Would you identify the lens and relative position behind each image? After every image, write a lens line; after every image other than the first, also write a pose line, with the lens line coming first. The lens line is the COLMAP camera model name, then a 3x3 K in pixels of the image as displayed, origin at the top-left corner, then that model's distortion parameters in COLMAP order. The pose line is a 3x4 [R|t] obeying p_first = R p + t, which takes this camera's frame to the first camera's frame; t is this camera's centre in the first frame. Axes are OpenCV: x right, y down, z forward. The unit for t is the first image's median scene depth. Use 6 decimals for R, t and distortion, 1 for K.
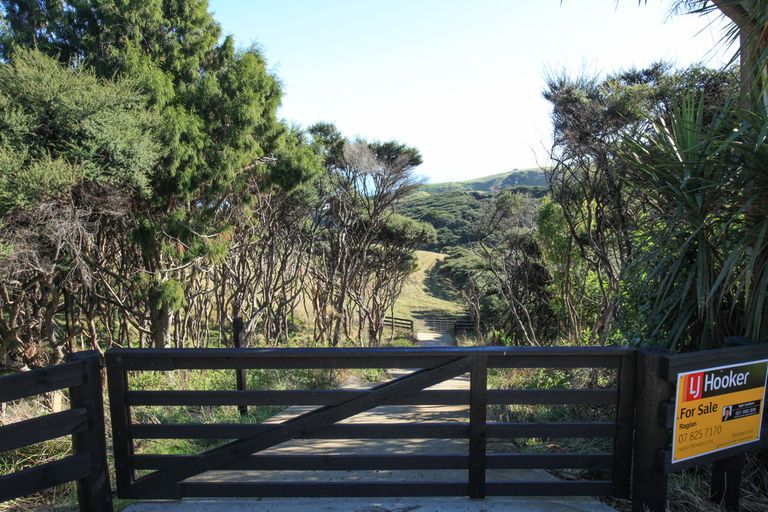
lens RADIAL K [[613.8, 0, 384.0], [0, 613.8, 256.0], [0, 0, 1]] dist [-0.003061, -0.000176]
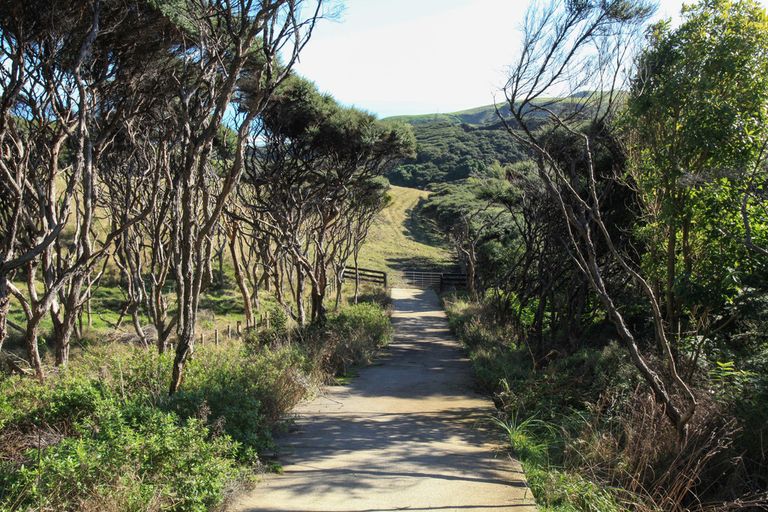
lens RADIAL K [[641.7, 0, 384.0], [0, 641.7, 256.0], [0, 0, 1]] dist [0.001036, 0.000072]
pose [[0.999555, 0.005109, 0.029379, 0.014790], [-0.007773, 0.995794, 0.091292, 0.008241], [-0.028789, -0.091480, 0.995391, 0.146725]]
